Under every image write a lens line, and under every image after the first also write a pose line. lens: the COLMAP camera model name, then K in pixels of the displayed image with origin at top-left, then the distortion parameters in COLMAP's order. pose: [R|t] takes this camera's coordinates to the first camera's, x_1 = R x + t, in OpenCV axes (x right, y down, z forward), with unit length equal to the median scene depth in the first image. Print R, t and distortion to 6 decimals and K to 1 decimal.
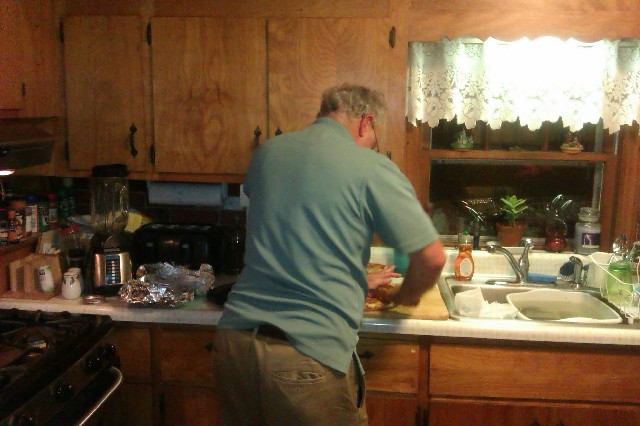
lens RADIAL K [[591.3, 0, 320.0], [0, 591.3, 213.0], [0, 0, 1]] dist [-0.005026, -0.168415]
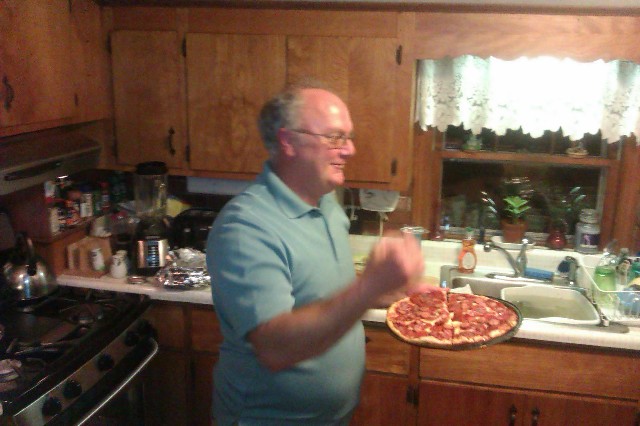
lens RADIAL K [[591.3, 0, 320.0], [0, 591.3, 213.0], [0, 0, 1]] dist [-0.005026, -0.168415]
pose [[0.994157, 0.032229, -0.103022, 0.090981], [-0.023712, 0.996279, 0.082857, -0.086638], [0.105310, -0.079930, 0.991222, -0.112719]]
